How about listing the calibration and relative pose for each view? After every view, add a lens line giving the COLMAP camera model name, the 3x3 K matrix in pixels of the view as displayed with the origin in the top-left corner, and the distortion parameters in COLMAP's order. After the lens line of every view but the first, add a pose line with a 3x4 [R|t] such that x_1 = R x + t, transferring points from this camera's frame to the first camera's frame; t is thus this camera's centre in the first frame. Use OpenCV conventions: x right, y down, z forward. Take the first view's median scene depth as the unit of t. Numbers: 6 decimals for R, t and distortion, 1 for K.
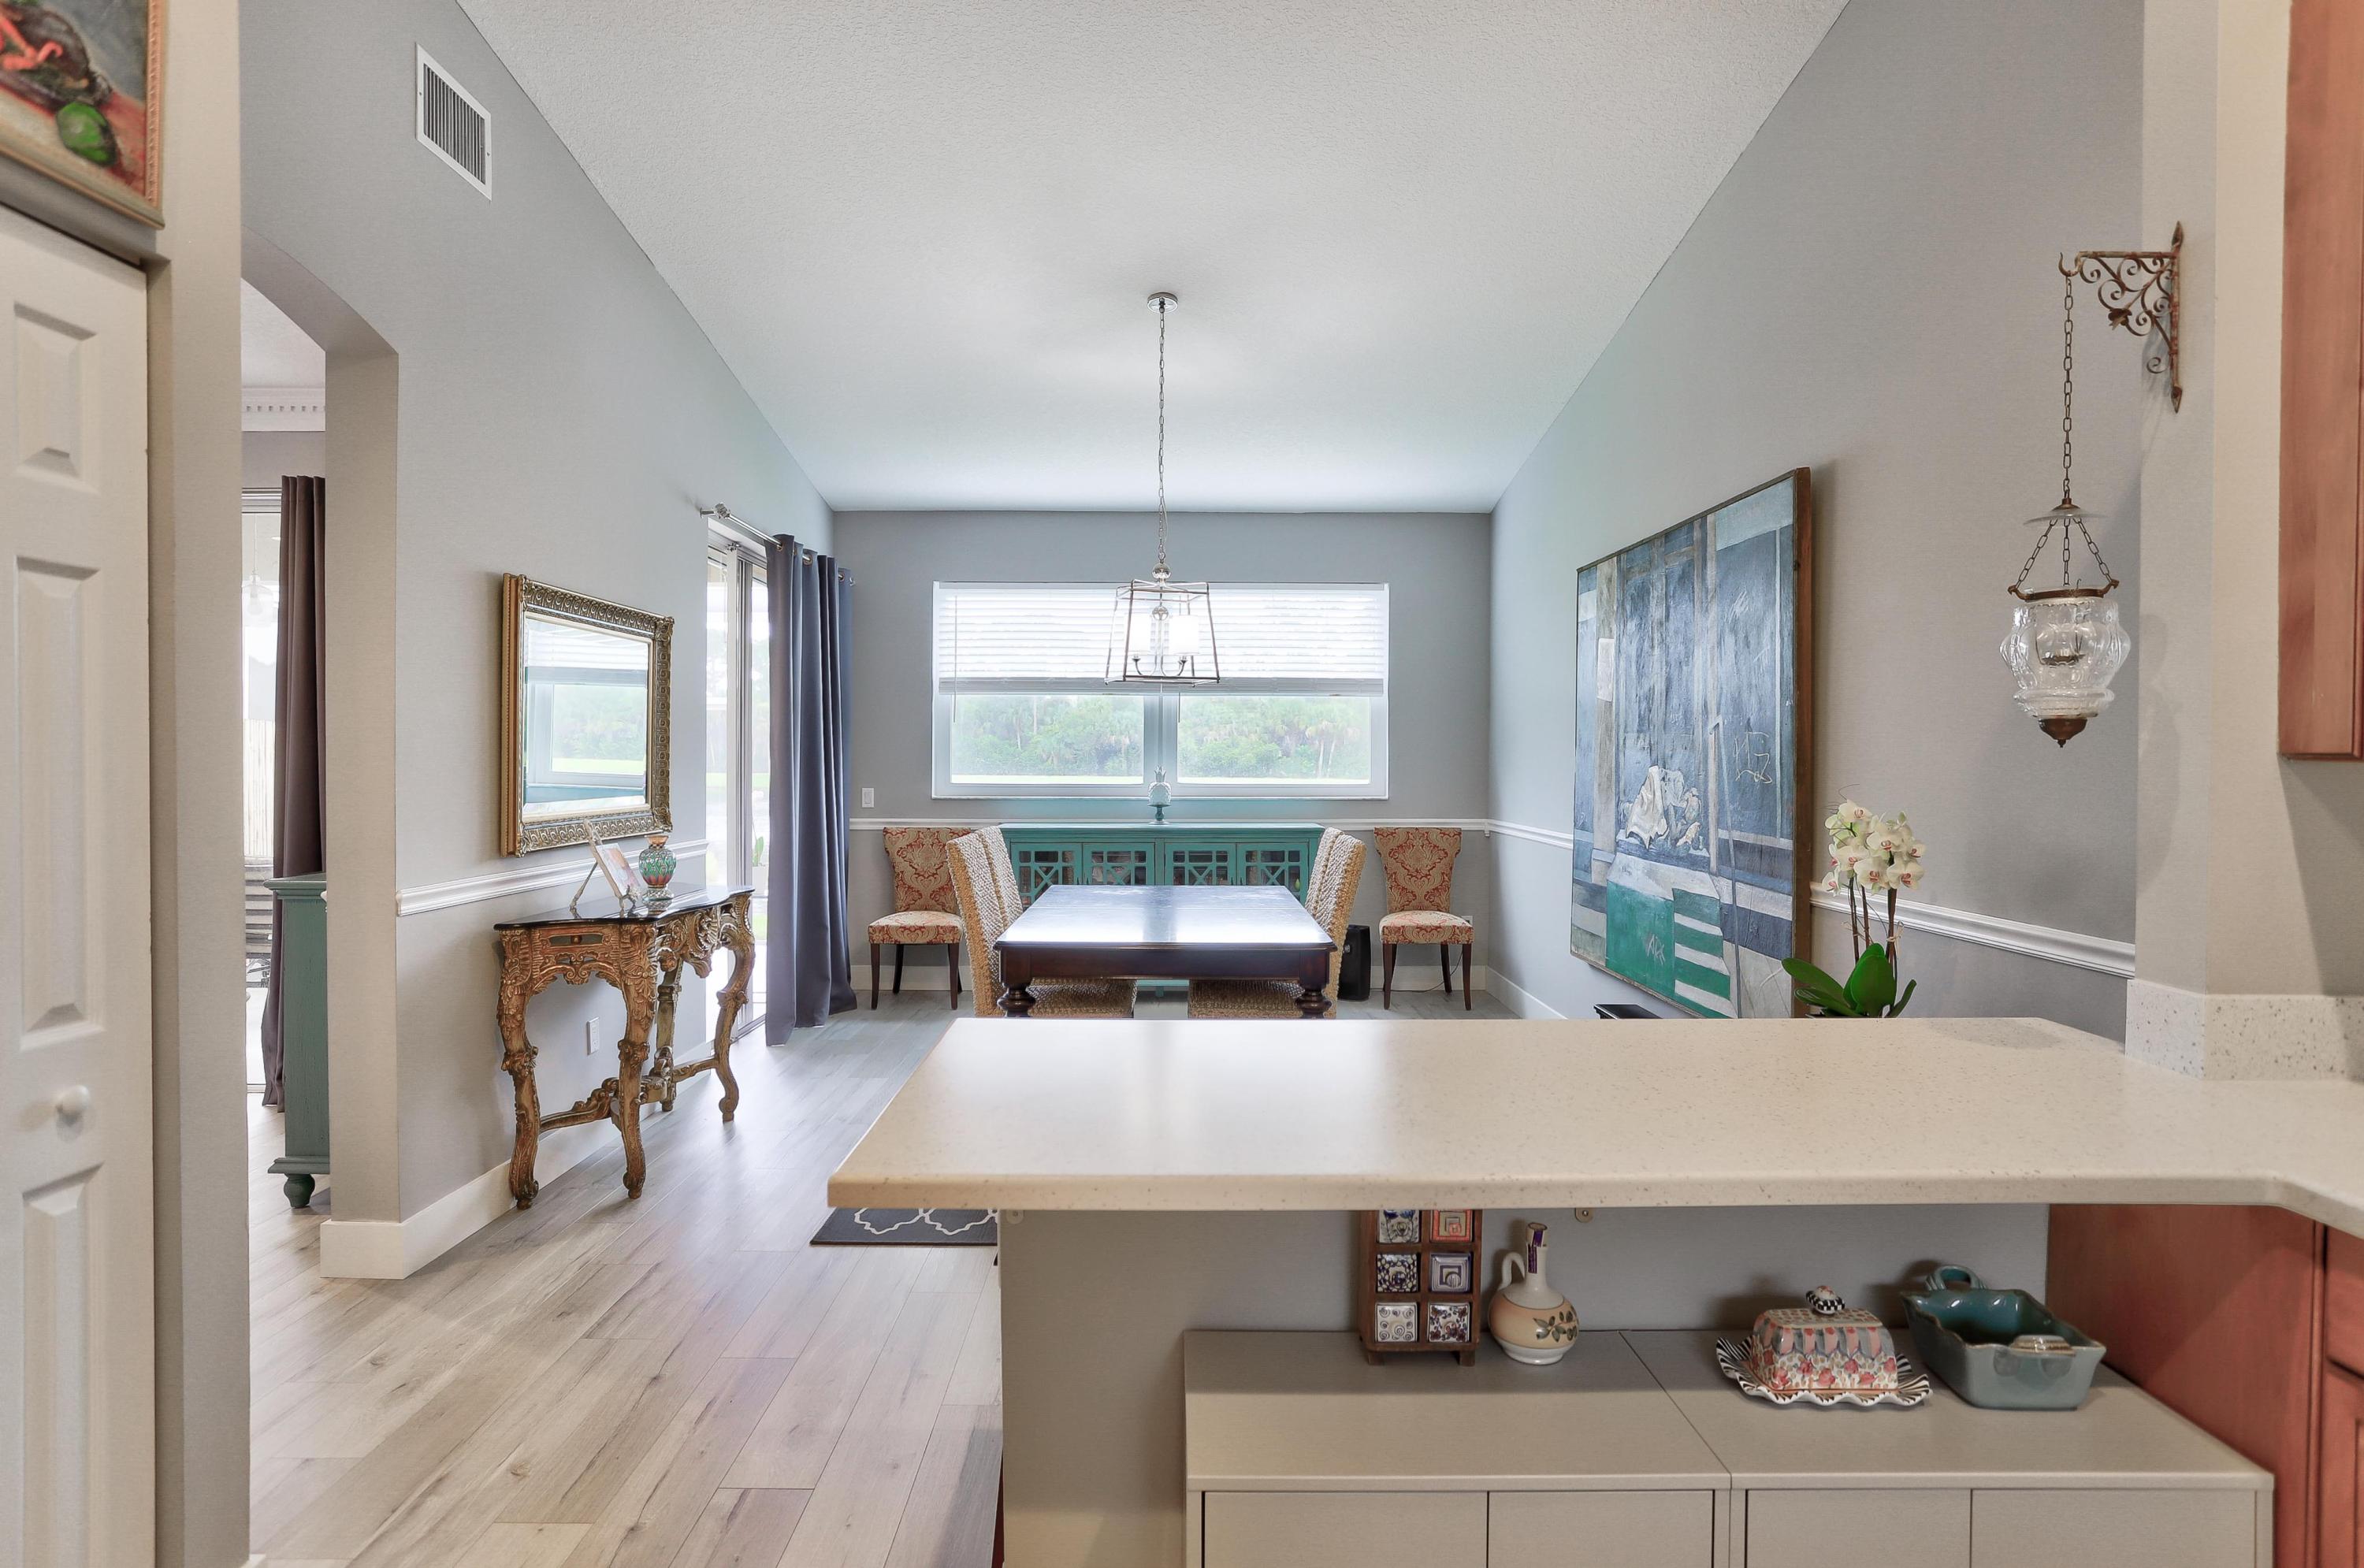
lens RADIAL K [[1247.0, 0, 1172.6], [0, 1247.0, 767.8], [0, 0, 1]] dist [-0.057695, 0.030709]
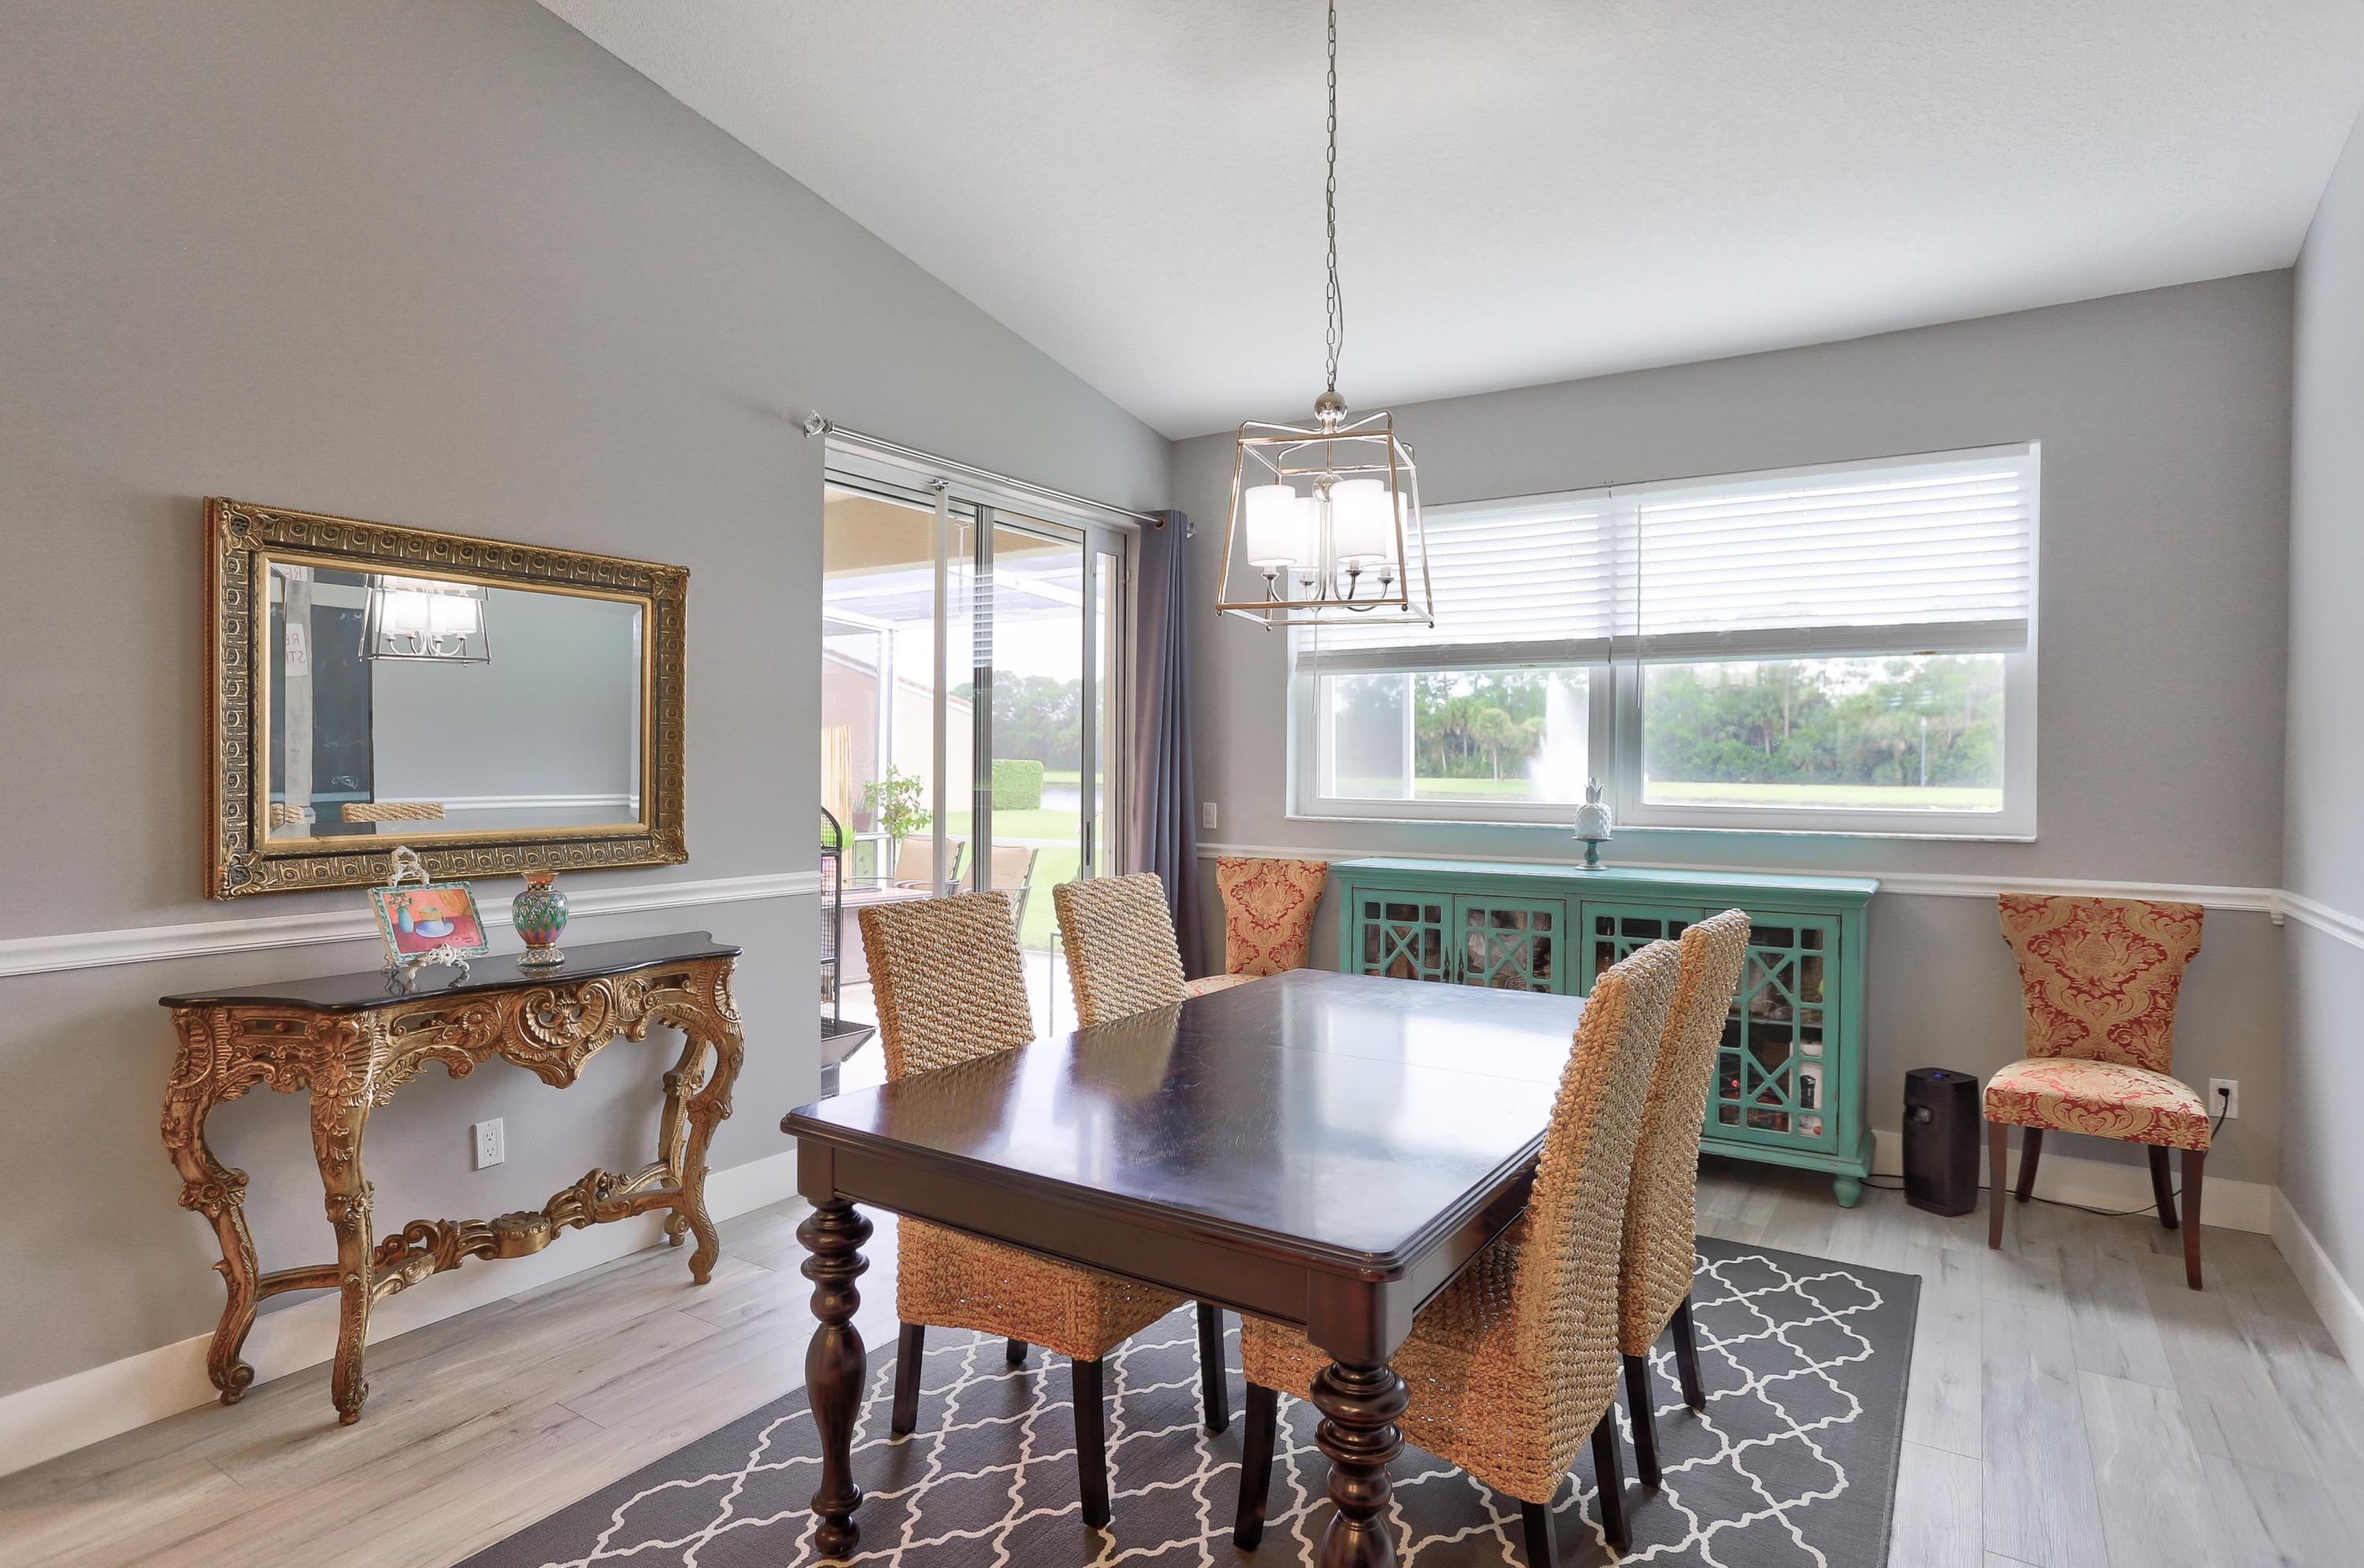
lens RADIAL K [[1247.0, 0, 1172.6], [0, 1247.0, 767.8], [0, 0, 1]] dist [-0.057695, 0.030709]
pose [[0.837595, 0.004298, -0.546275, 0.157858], [-0.006930, 0.999972, -0.002758, -0.002900], [0.546248, 0.006096, 0.837601, 0.376065]]
